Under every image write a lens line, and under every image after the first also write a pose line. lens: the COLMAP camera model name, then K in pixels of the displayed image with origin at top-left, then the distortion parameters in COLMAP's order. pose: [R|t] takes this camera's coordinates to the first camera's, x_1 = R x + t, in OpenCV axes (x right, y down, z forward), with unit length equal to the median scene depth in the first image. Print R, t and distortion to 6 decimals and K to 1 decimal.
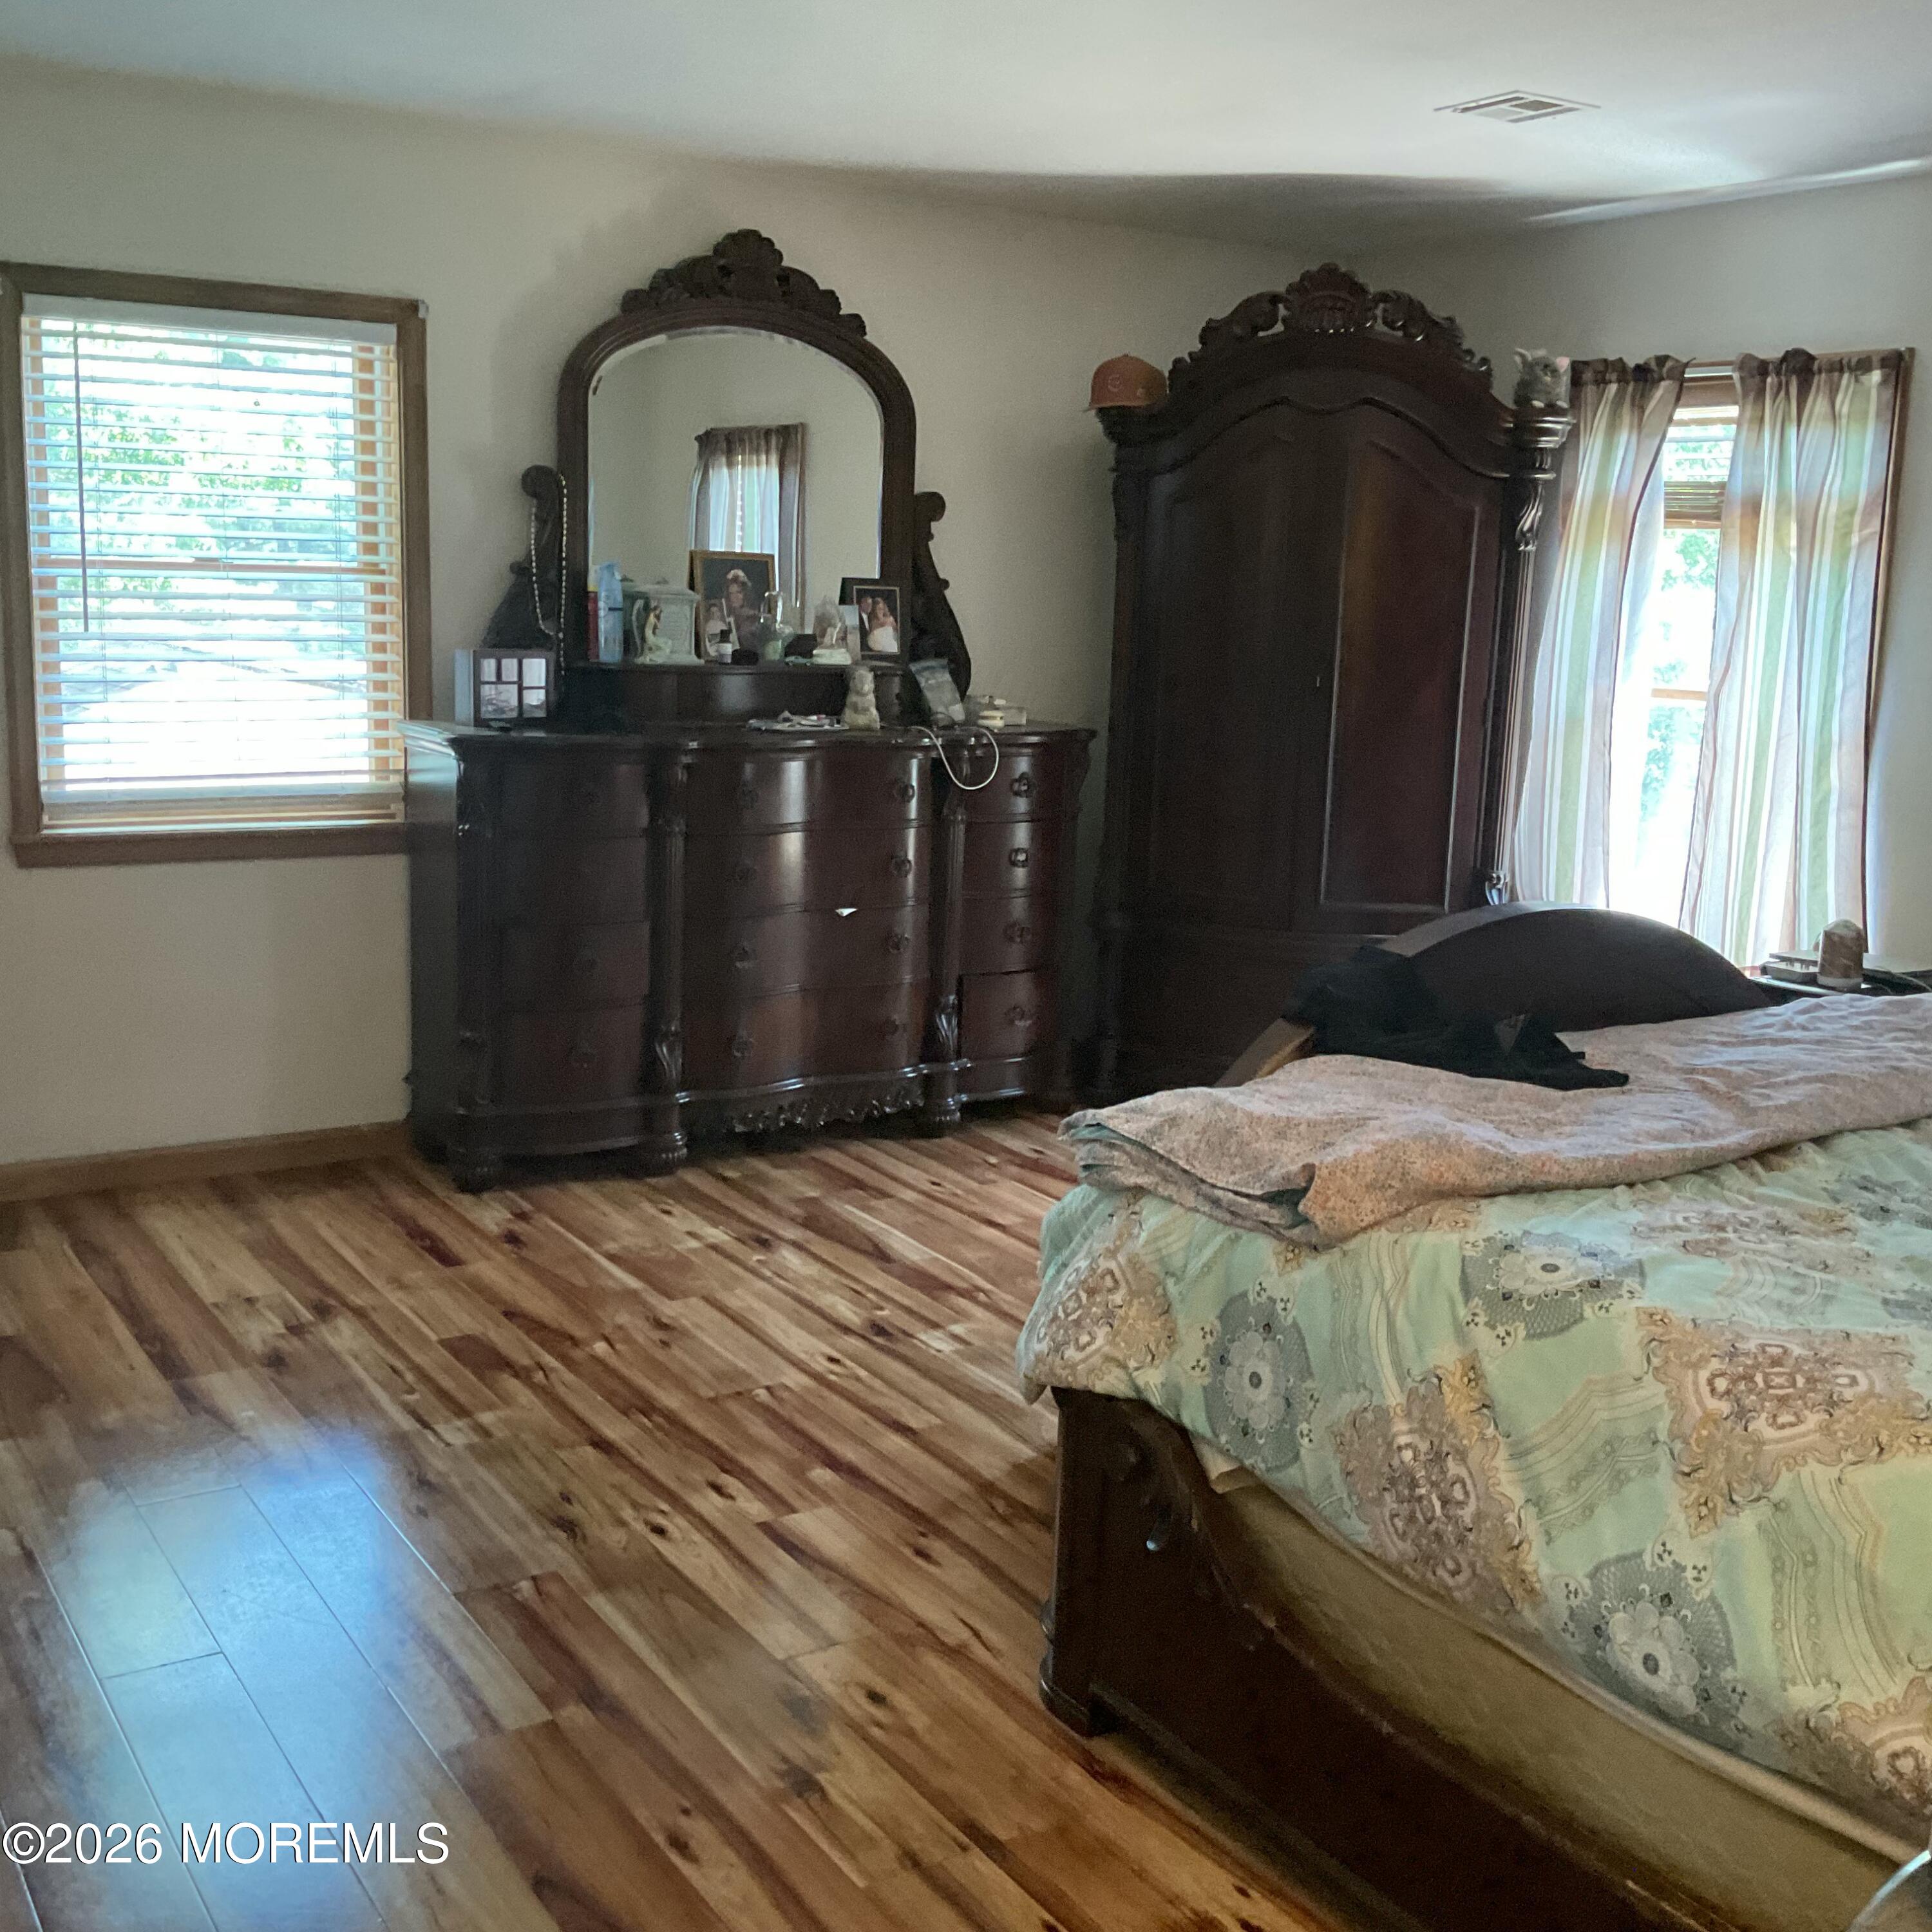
lens RADIAL K [[2141.0, 0, 962.9], [0, 2141.0, 955.0], [0, 0, 1]] dist [0.137479, -0.316583]
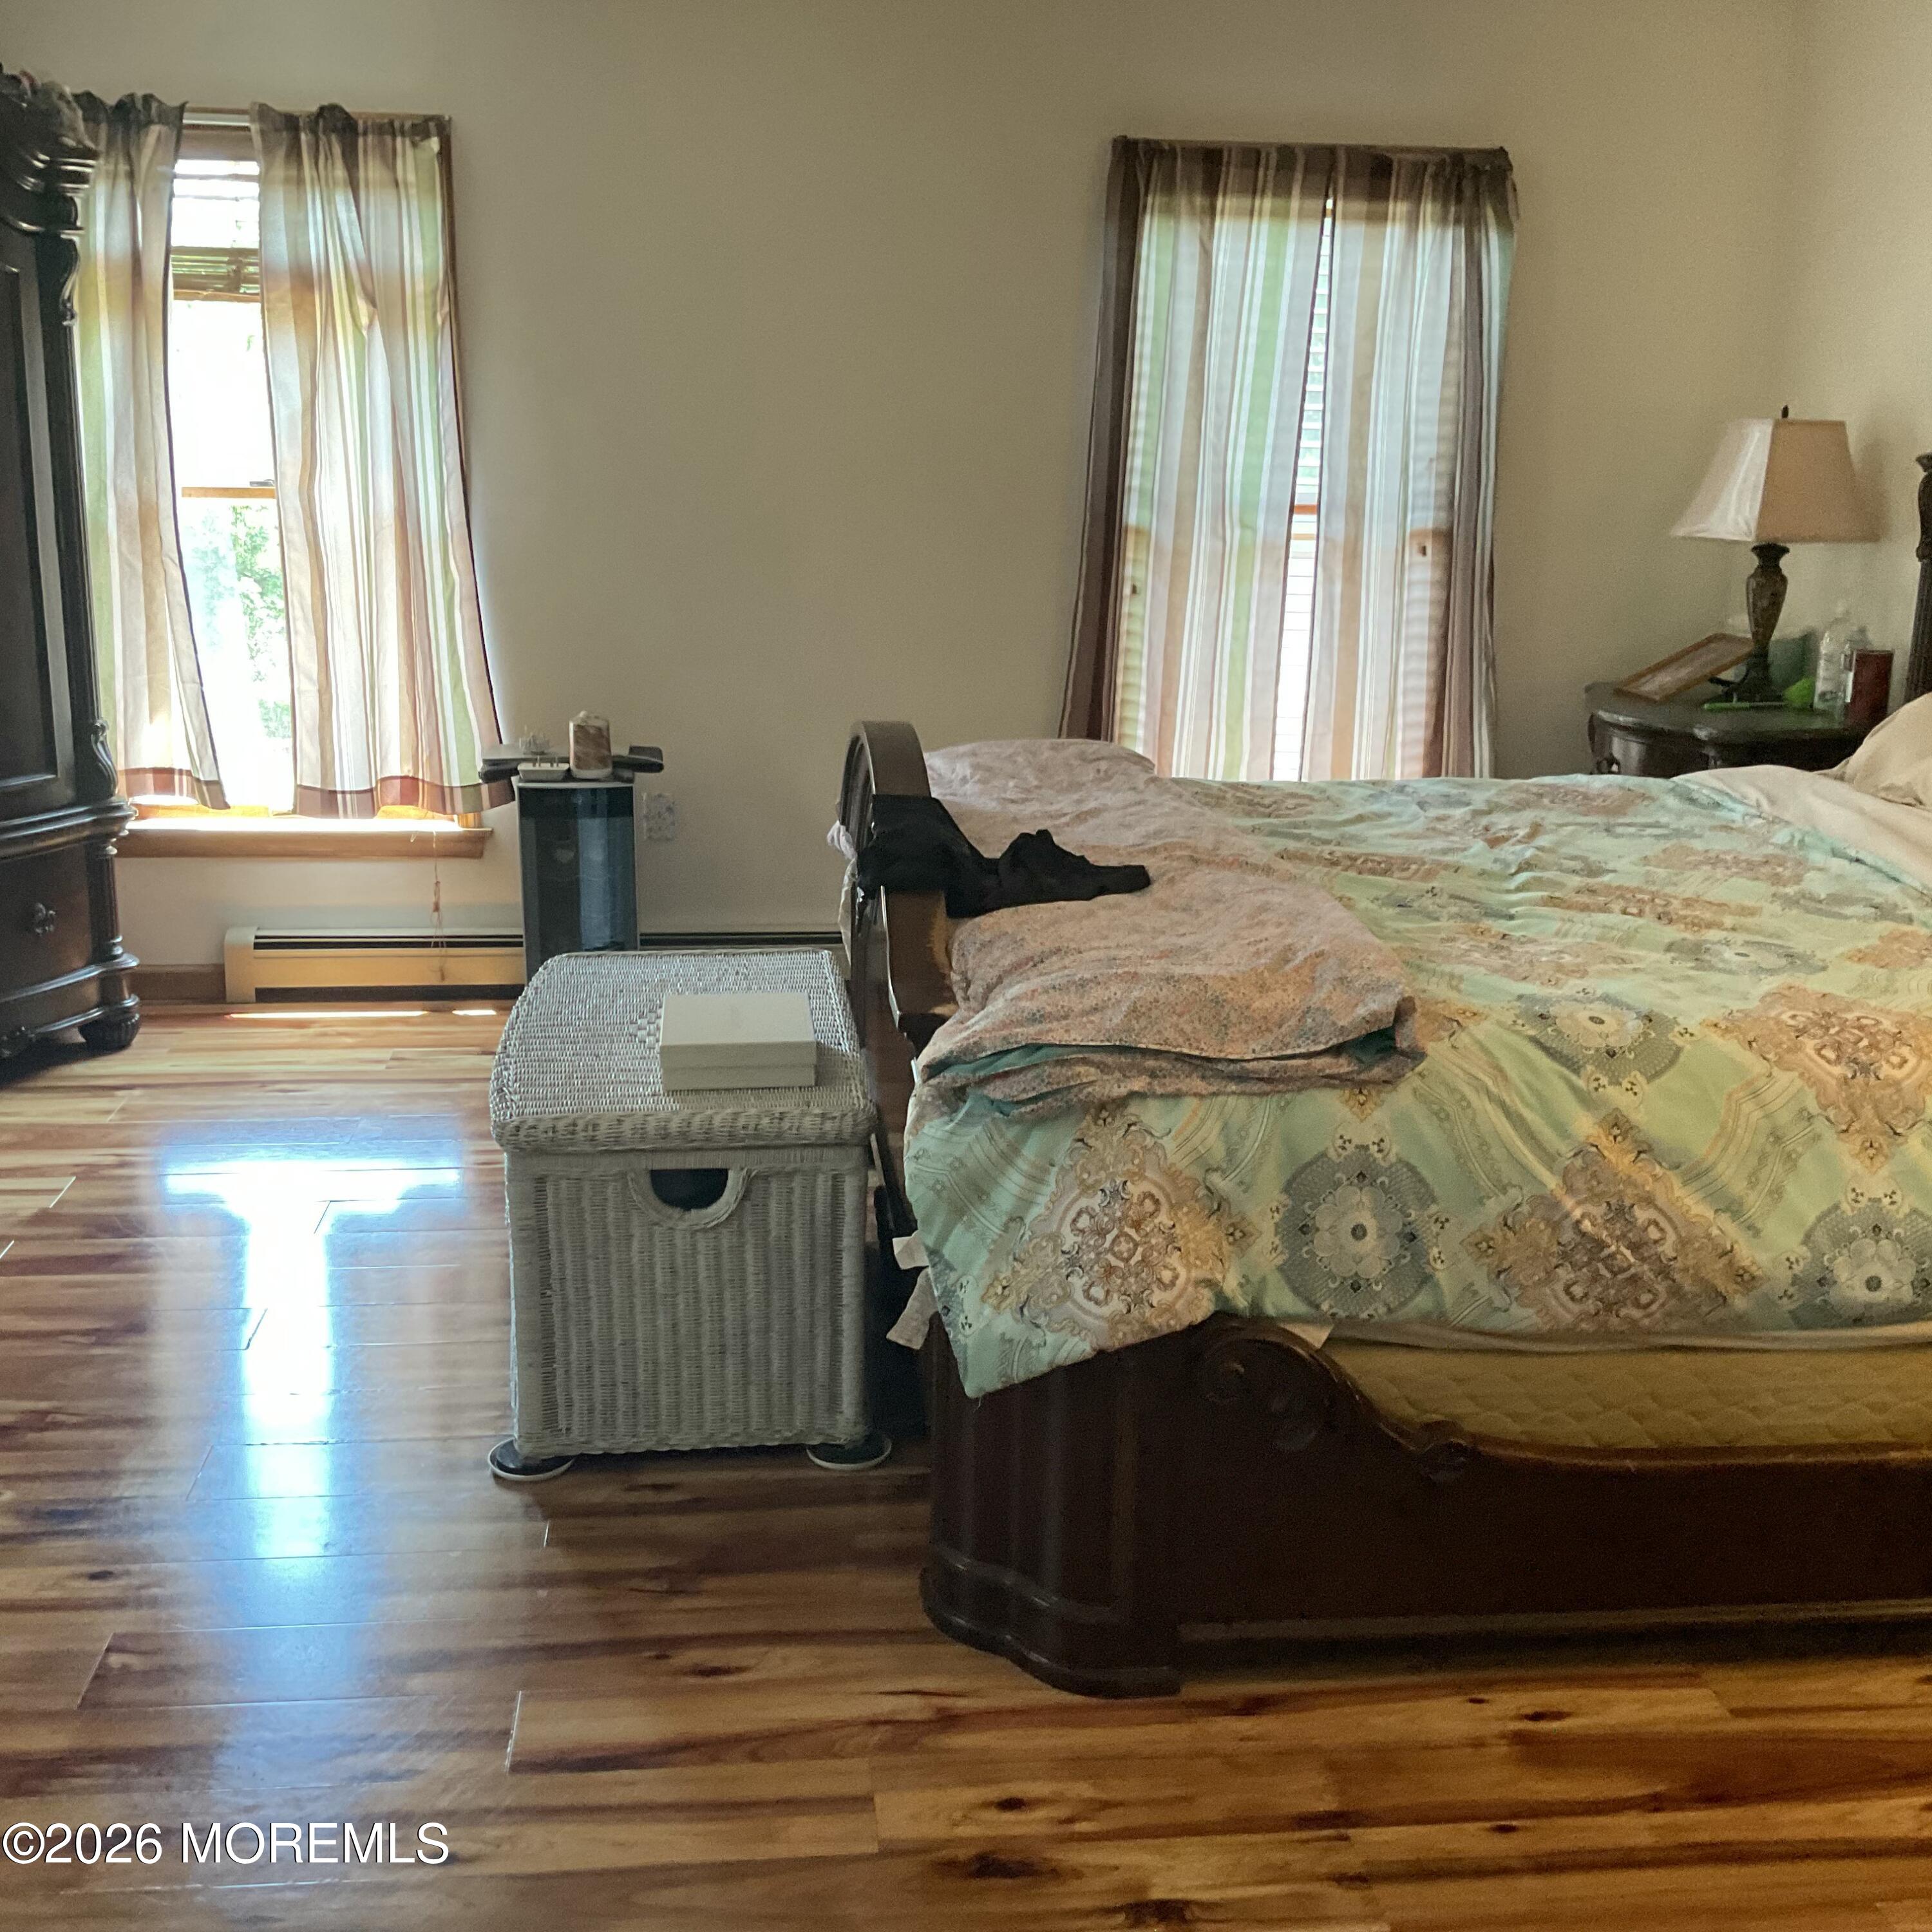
lens RADIAL K [[2141.0, 0, 962.9], [0, 2141.0, 955.0], [0, 0, 1]] dist [0.137479, -0.316583]
pose [[0.444331, -0.243621, 0.862102, -0.717488], [0.150546, 0.968934, 0.196219, -0.134885], [-0.883123, 0.042600, 0.467204, 0.669857]]
